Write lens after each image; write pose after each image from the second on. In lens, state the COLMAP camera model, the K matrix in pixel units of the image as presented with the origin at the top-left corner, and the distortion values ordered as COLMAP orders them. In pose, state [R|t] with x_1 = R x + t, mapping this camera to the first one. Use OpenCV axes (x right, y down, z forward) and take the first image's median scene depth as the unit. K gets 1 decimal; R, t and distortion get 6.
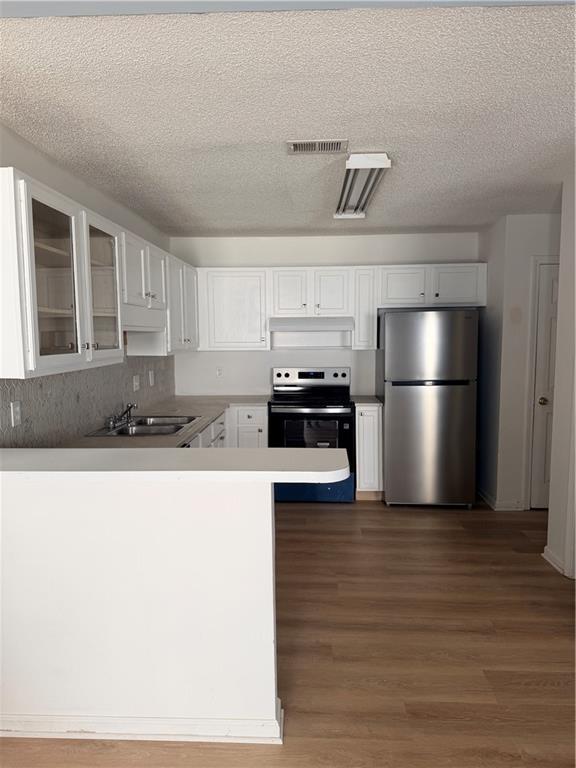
lens RADIAL K [[528.9, 0, 286.2], [0, 528.9, 387.0], [0, 0, 1]] dist [0.040024, -0.044057]
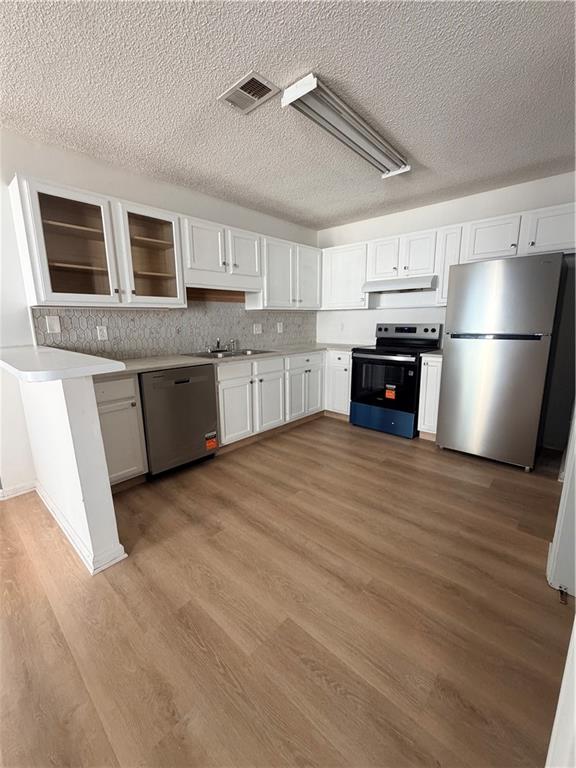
lens RADIAL K [[315.8, 0, 289.3], [0, 315.8, 381.4], [0, 0, 1]] dist [0.001566, -0.000359]
pose [[0.777903, 0.120053, -0.616810, 0.397115], [-0.057333, 0.991046, 0.120587, 0.028988], [0.625764, -0.058441, 0.777820, 0.351681]]
